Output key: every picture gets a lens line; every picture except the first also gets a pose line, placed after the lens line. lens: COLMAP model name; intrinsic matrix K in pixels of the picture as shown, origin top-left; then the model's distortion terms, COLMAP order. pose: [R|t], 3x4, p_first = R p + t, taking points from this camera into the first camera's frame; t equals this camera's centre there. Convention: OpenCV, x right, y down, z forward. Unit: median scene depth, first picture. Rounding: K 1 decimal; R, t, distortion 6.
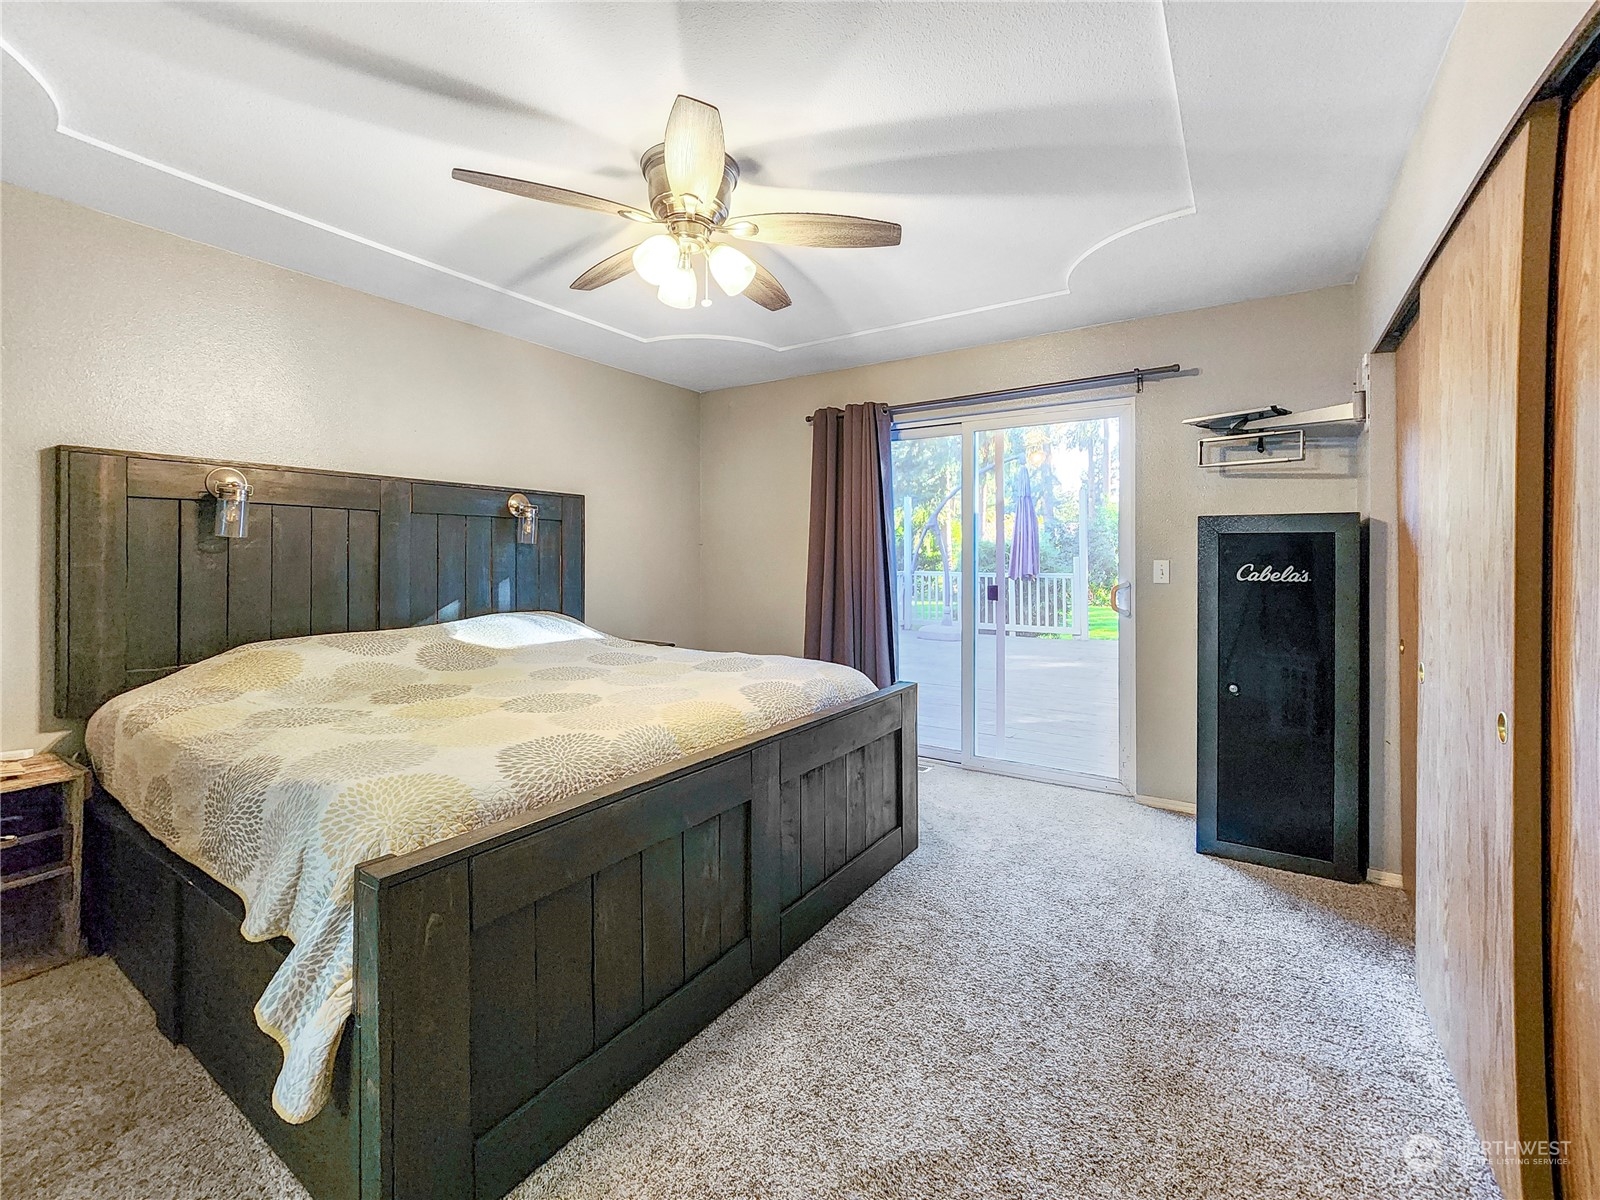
lens RADIAL K [[694.0, 0, 801.9], [0, 694.0, 557.0], [0, 0, 1]] dist [0.000620, 0.000080]
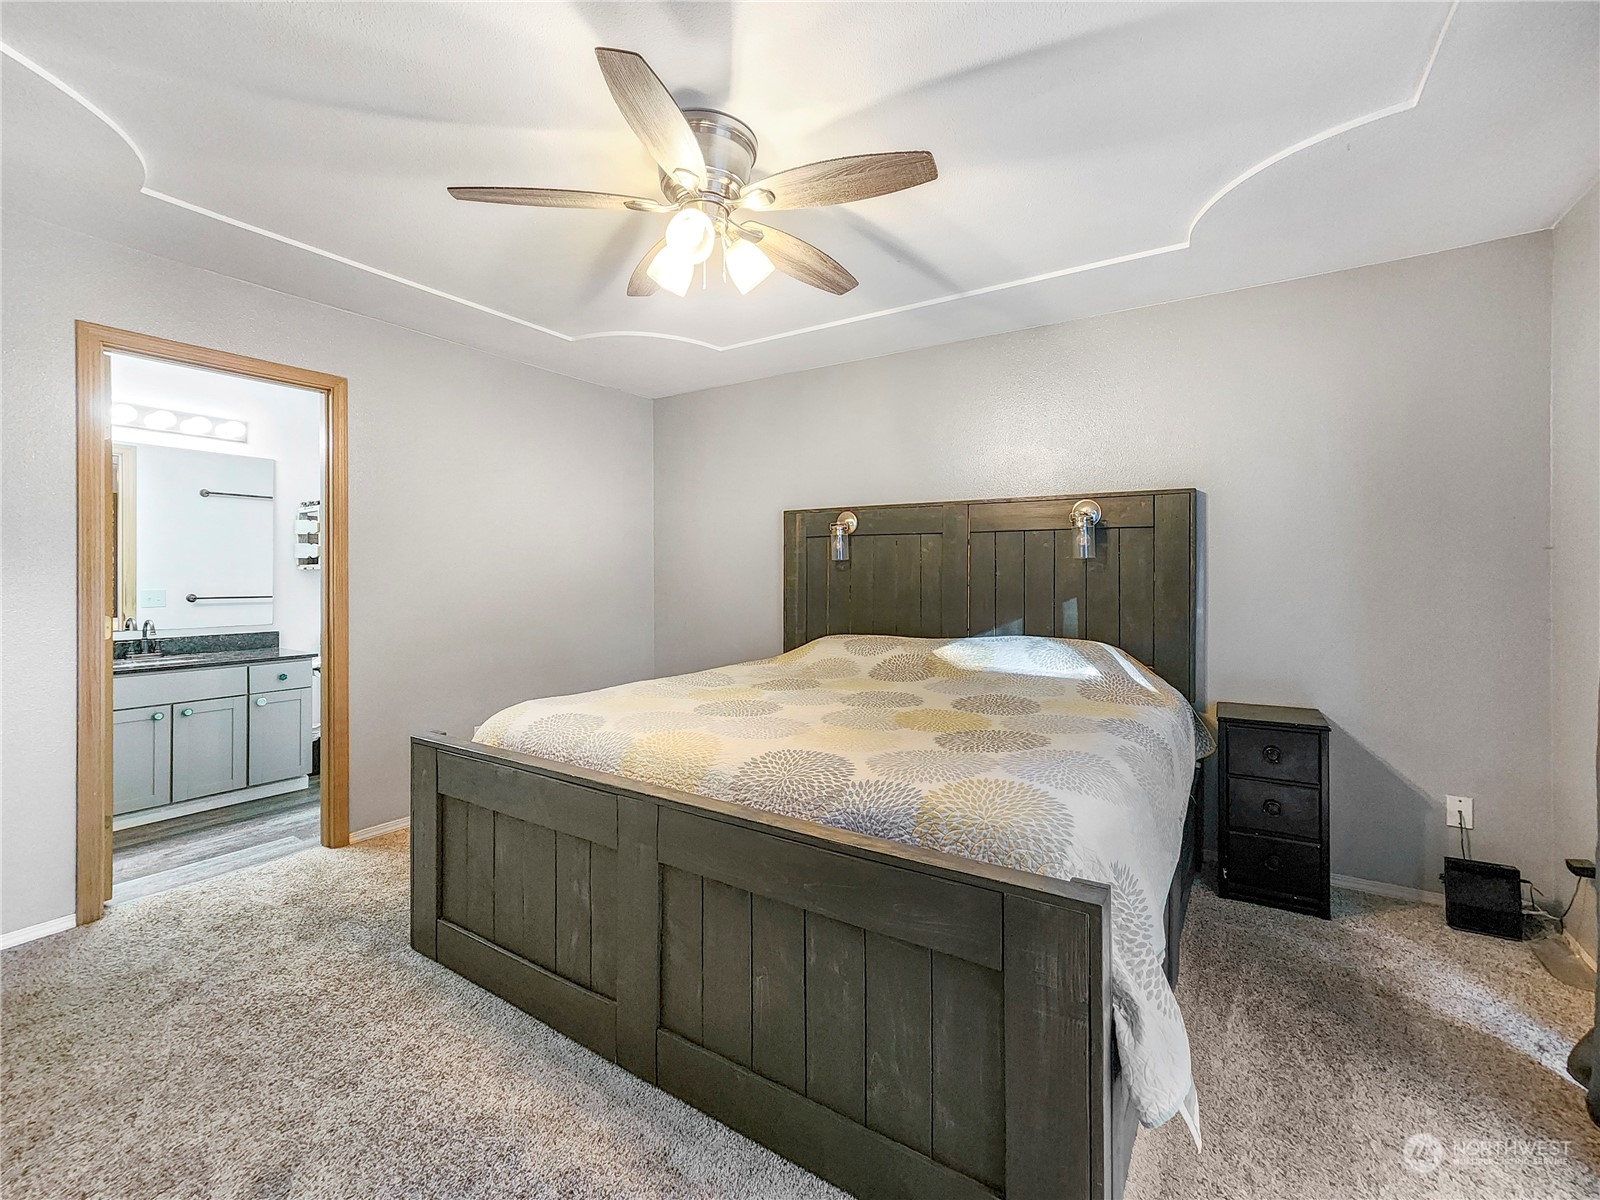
lens RADIAL K [[679.0, 0, 808.1], [0, 679.0, 569.5], [0, 0, 1]] dist [-0.016767, 0.009925]
pose [[0.016382, -0.005358, -0.999851, 0.639529], [-0.000953, 0.999985, -0.005374, -0.001385], [0.999865, 0.001041, 0.016376, 0.995602]]
